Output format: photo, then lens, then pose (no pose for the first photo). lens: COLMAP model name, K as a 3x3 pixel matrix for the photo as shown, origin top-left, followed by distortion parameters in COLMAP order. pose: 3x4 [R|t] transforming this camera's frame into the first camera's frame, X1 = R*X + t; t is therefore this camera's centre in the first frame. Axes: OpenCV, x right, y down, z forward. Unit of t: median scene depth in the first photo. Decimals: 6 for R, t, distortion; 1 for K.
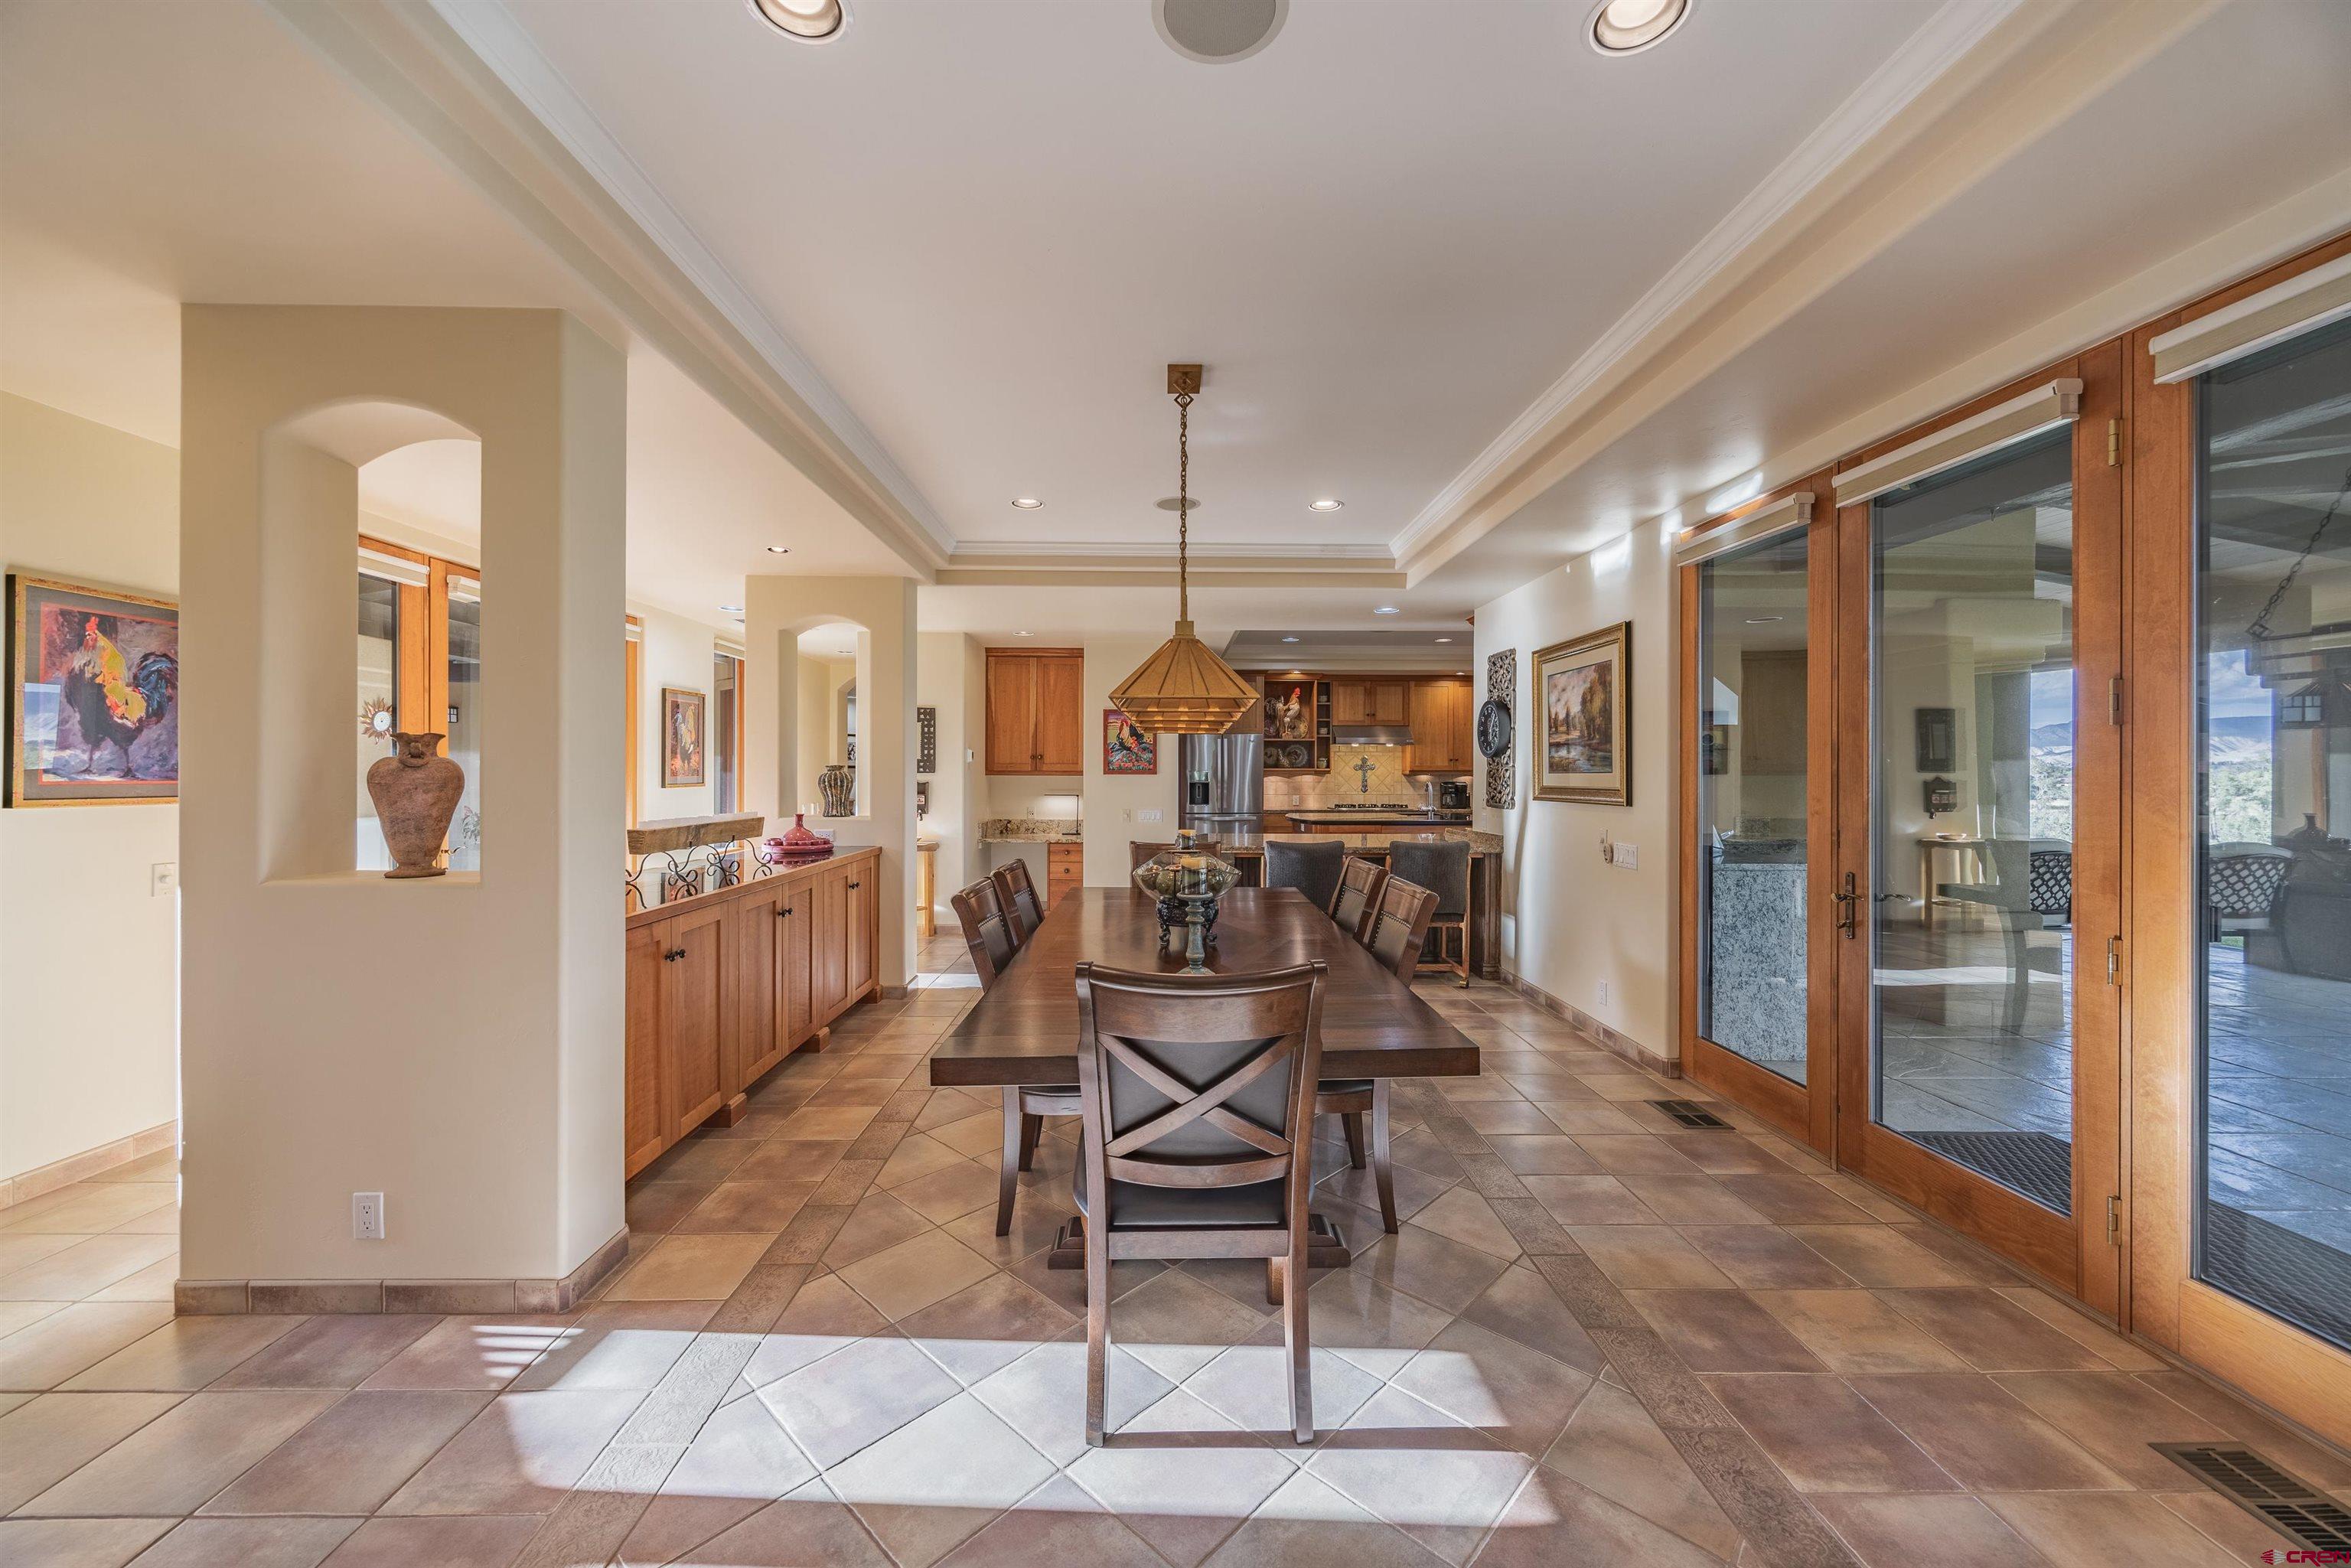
lens RADIAL K [[889.1, 0, 1168.8], [0, 889.1, 776.3], [0, 0, 1]] dist [-0.004177, -0.000431]
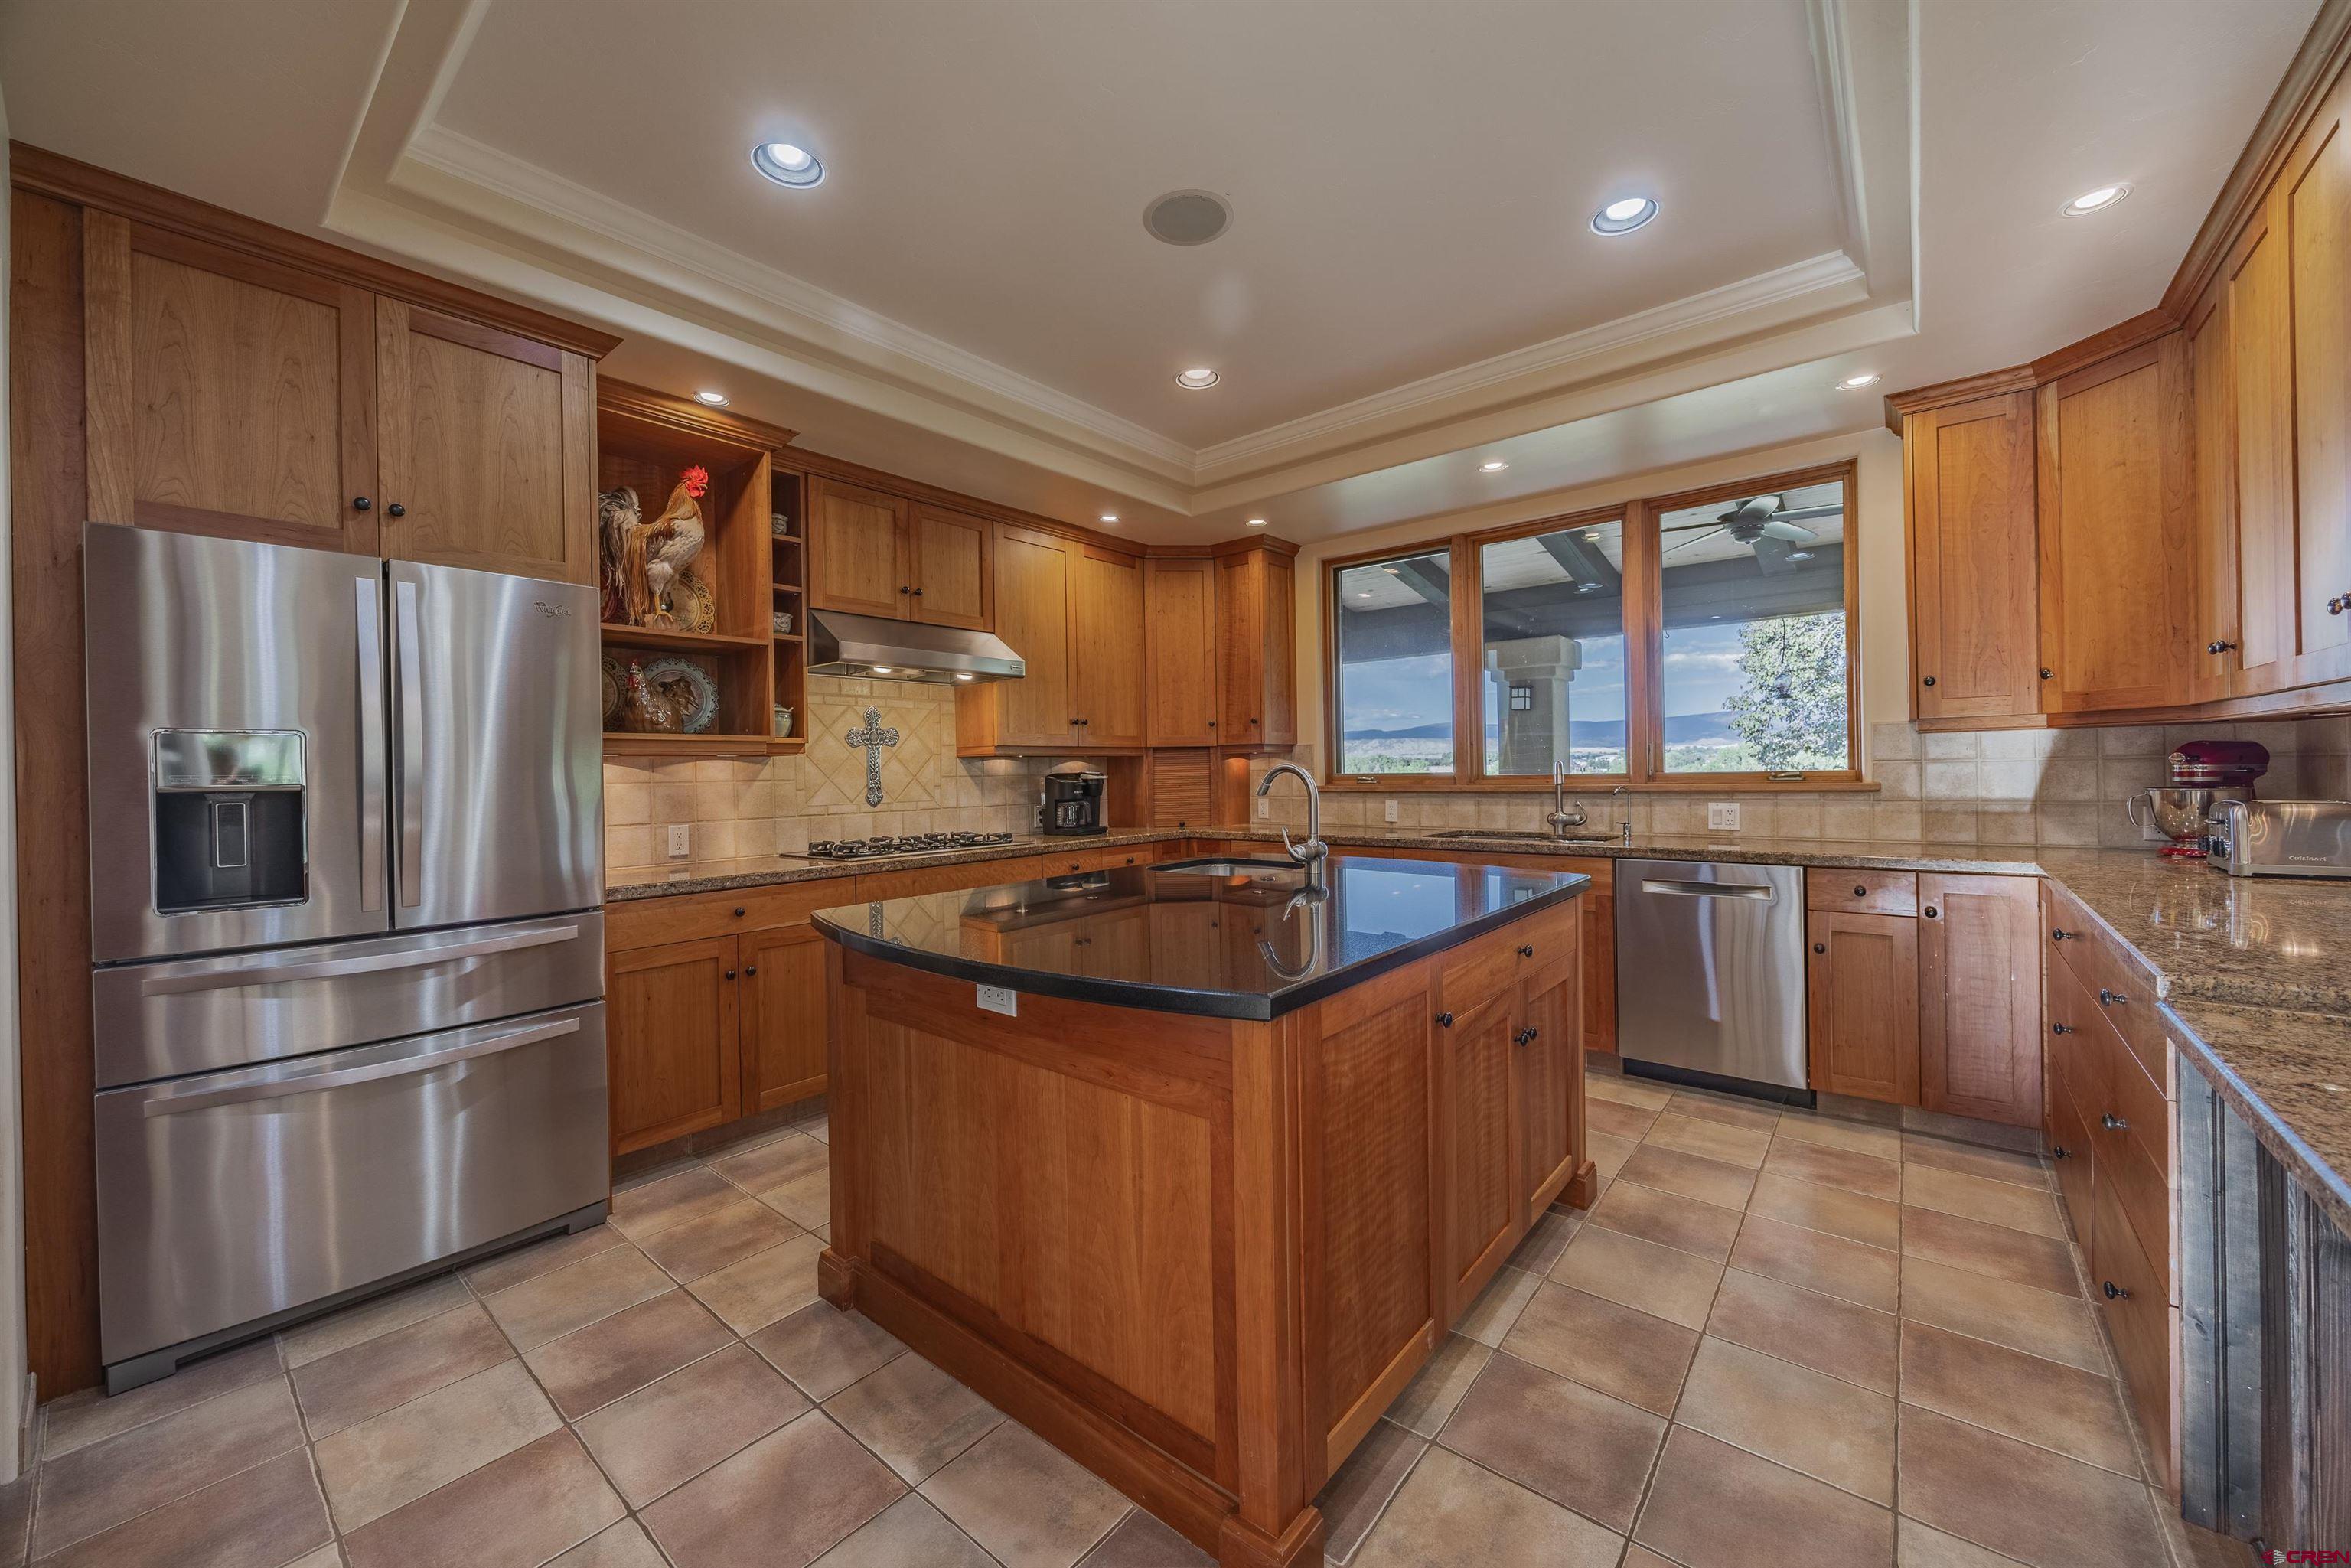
lens RADIAL K [[889.1, 0, 1173.1], [0, 889.1, 773.8], [0, 0, 1]] dist [-0.004177, -0.000431]
pose [[0.651704, -0.015413, 0.758317, 0.020674], [0.016812, 0.999841, 0.005873, 0.004655], [-0.758287, 0.008921, 0.651860, 0.677014]]
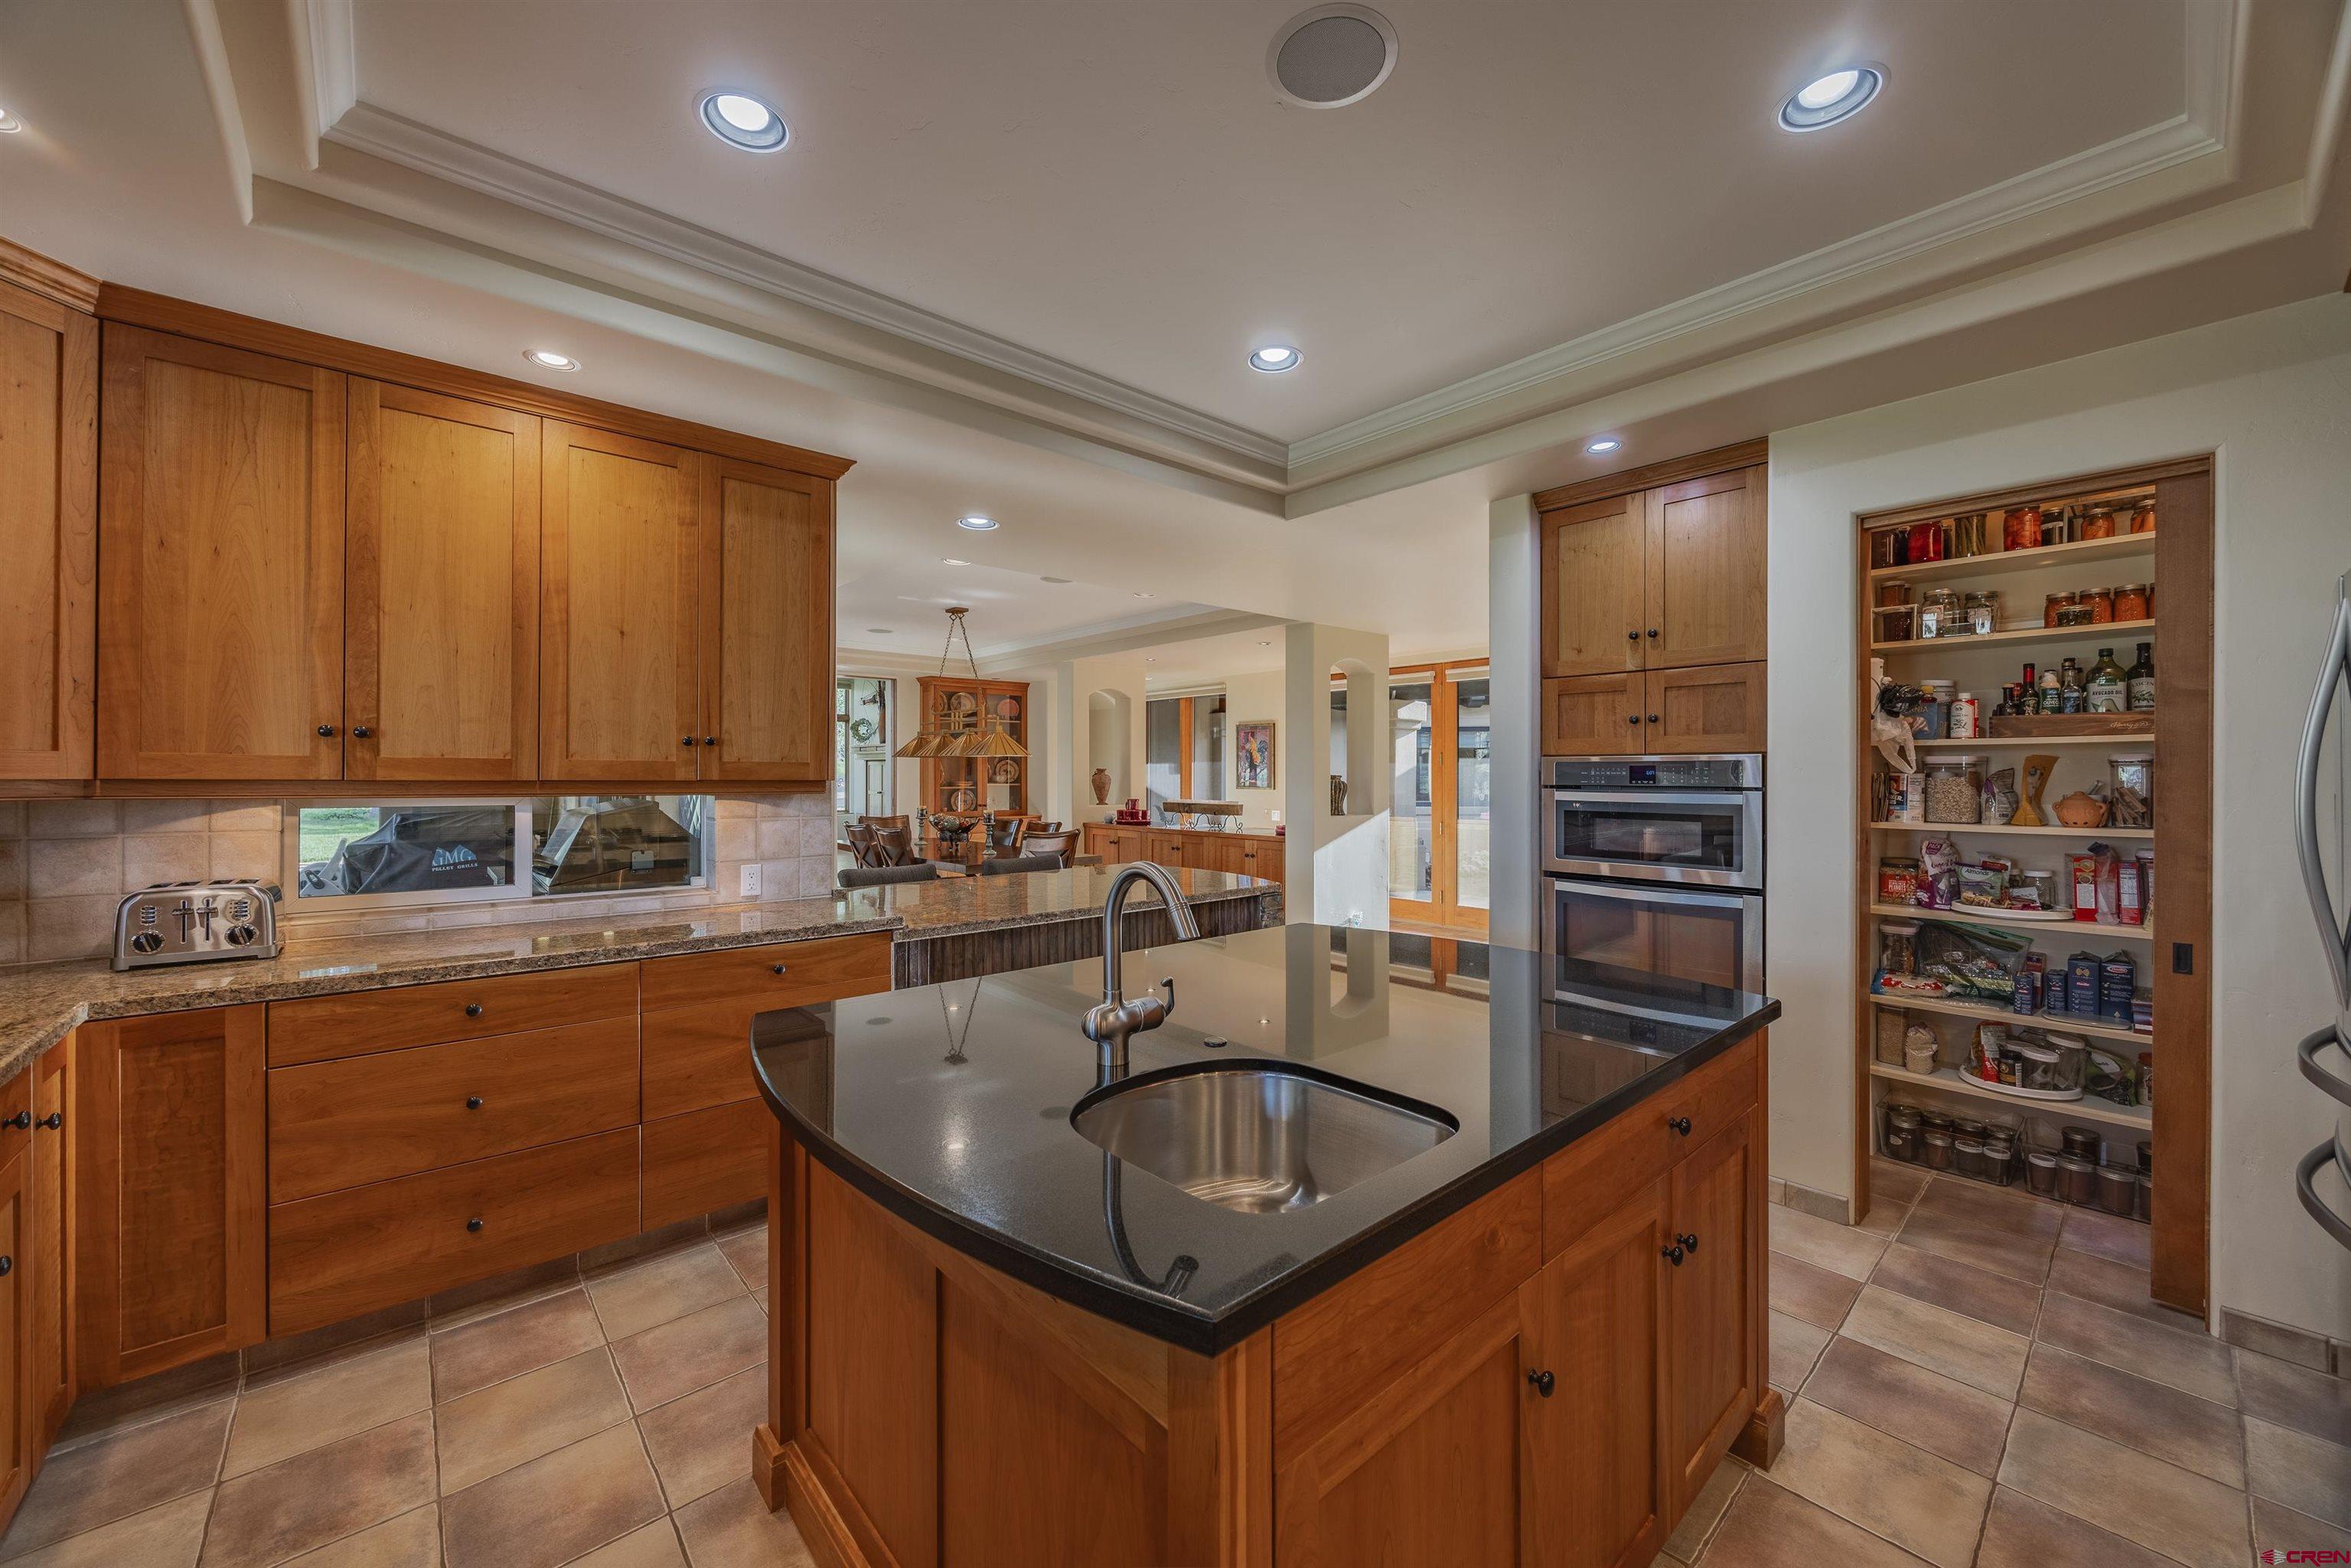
lens RADIAL K [[889.1, 0, 1176.1], [0, 889.1, 769.8], [0, 0, 1]] dist [-0.004177, -0.000431]
pose [[-0.761289, 0.000984, -0.648412, 0.320440], [0.000275, 0.999999, 0.001194, -0.010180], [0.648413, 0.000730, -0.761289, 0.922698]]
